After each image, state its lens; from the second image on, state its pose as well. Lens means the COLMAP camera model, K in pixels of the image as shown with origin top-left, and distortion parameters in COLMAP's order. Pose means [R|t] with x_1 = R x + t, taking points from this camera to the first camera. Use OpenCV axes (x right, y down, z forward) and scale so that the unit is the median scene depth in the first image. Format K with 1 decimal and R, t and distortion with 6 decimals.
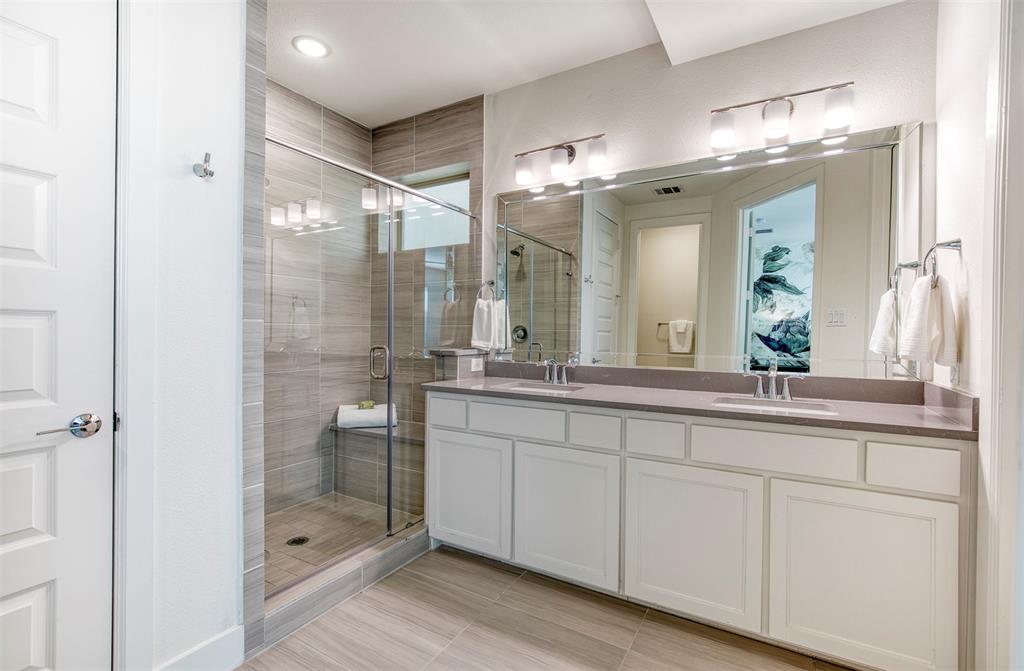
lens RADIAL K [[464.4, 0, 518.9], [0, 464.4, 332.8], [0, 0, 1]] dist [0.003608, 0.000065]
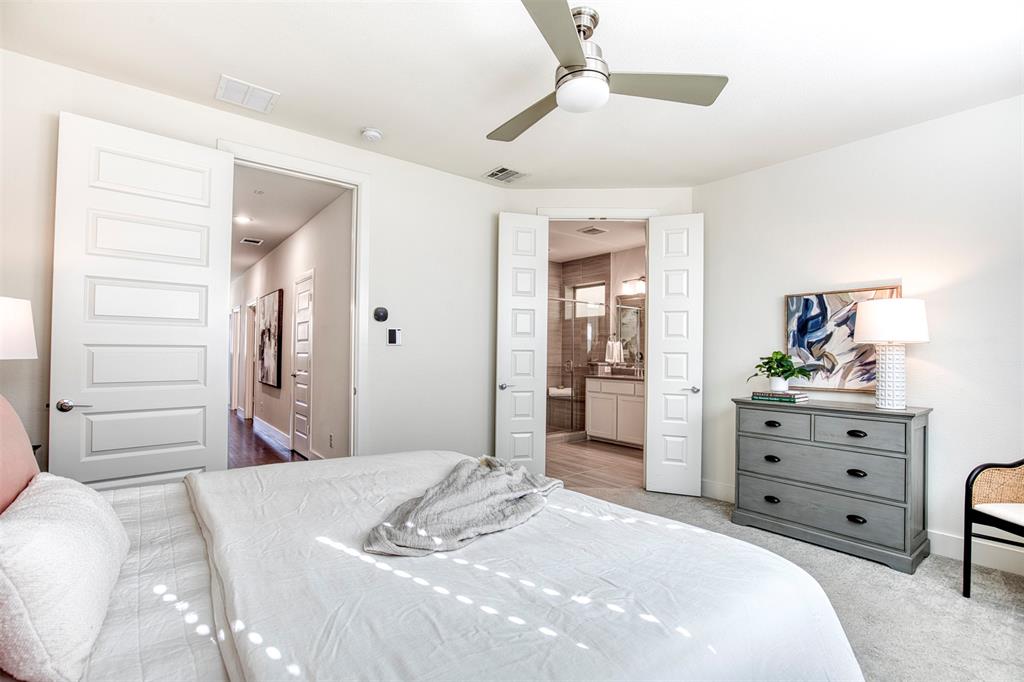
lens RADIAL K [[469.6, 0, 515.9], [0, 469.6, 344.9], [0, 0, 1]] dist [-0.025097, 0.000050]
pose [[0.934535, -0.006224, -0.355816, 0.311744], [-0.002570, 0.999703, -0.024239, 0.004069], [0.355861, 0.023566, 0.934242, -1.341409]]
